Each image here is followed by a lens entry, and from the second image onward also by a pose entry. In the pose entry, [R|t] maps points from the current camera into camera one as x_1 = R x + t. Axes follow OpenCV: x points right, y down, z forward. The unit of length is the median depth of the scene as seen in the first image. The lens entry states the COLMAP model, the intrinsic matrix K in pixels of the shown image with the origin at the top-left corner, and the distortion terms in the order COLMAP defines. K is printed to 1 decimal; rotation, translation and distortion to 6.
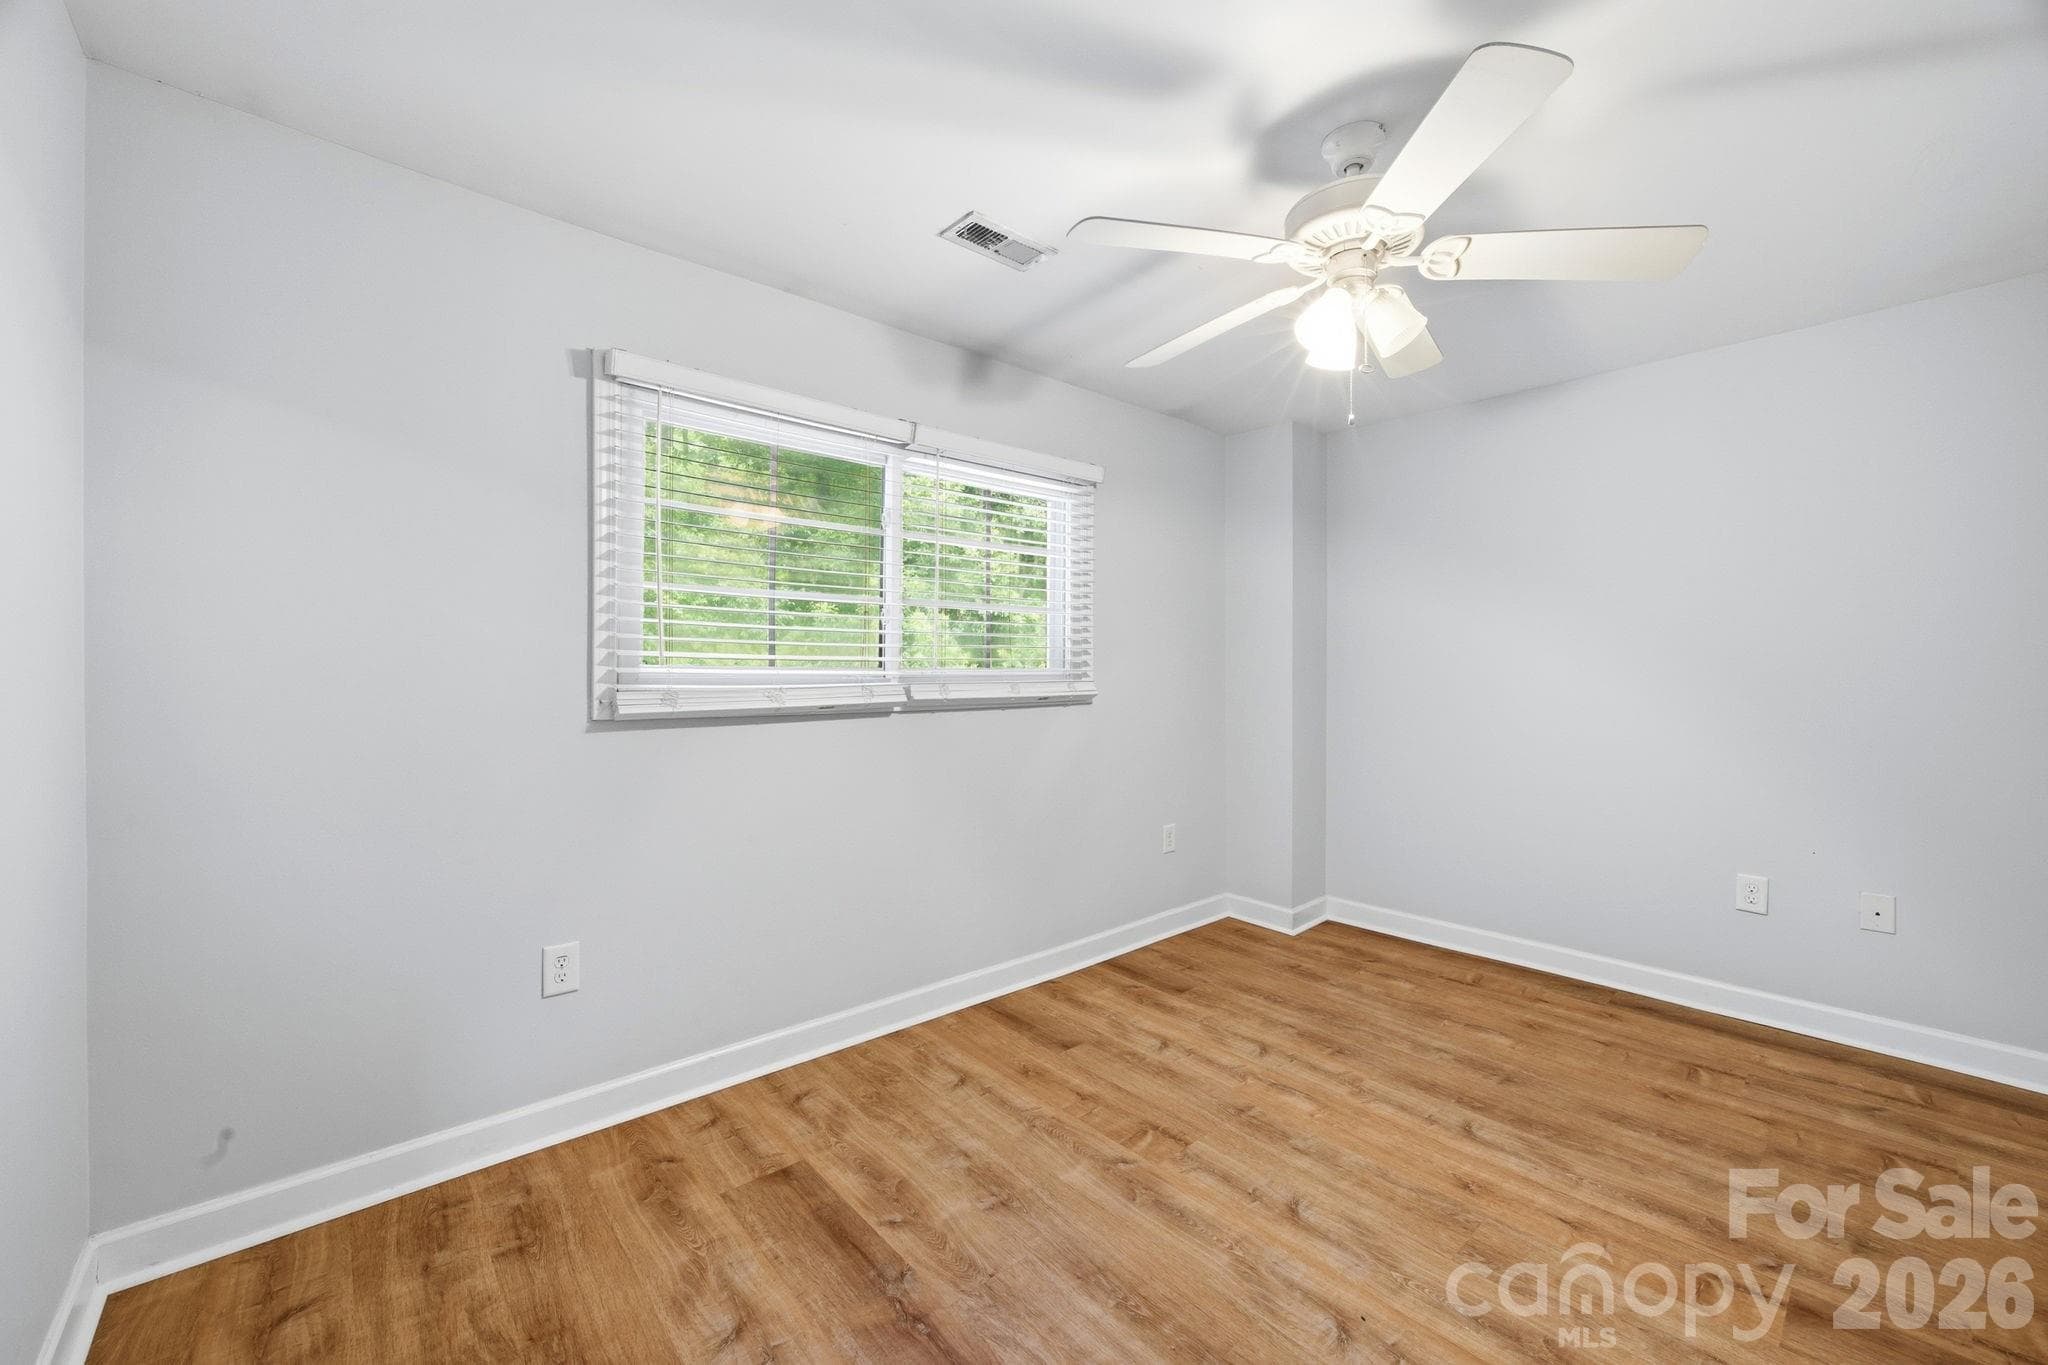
lens RADIAL K [[788.5, 0, 1025.6], [0, 788.5, 673.8], [0, 0, 1]] dist [-0.025467, 0.006223]
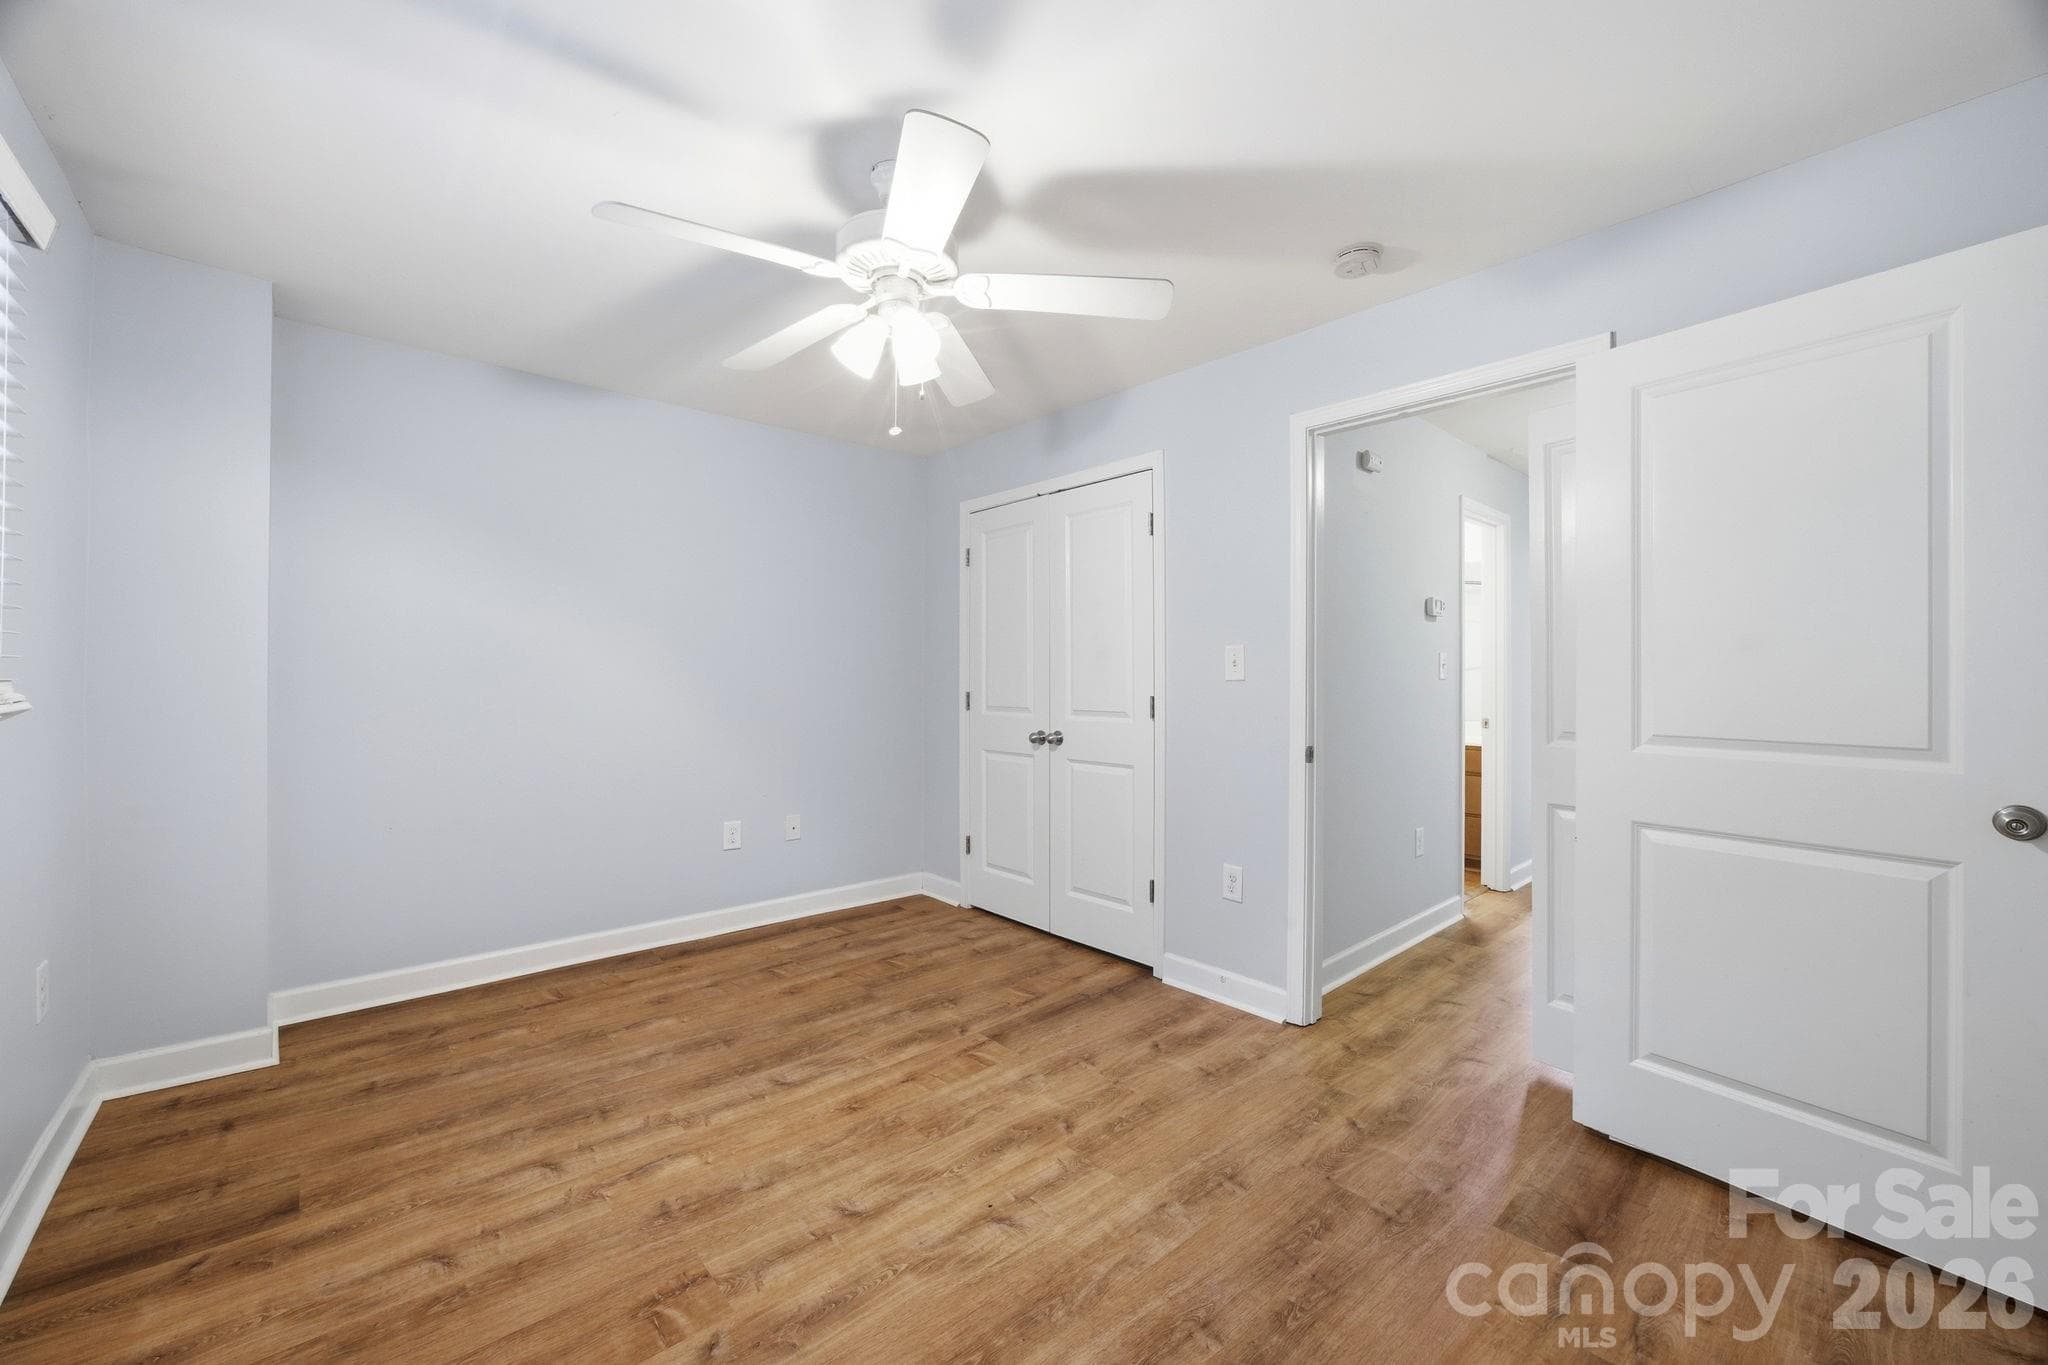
lens RADIAL K [[788.5, 0, 1025.6], [0, 788.5, 673.8], [0, 0, 1]] dist [-0.025467, 0.006223]
pose [[0.004007, 0.000887, 0.999992, -0.451498], [-0.004013, 0.999992, -0.000871, 0.007958], [-0.999984, -0.004010, 0.004010, 0.556425]]
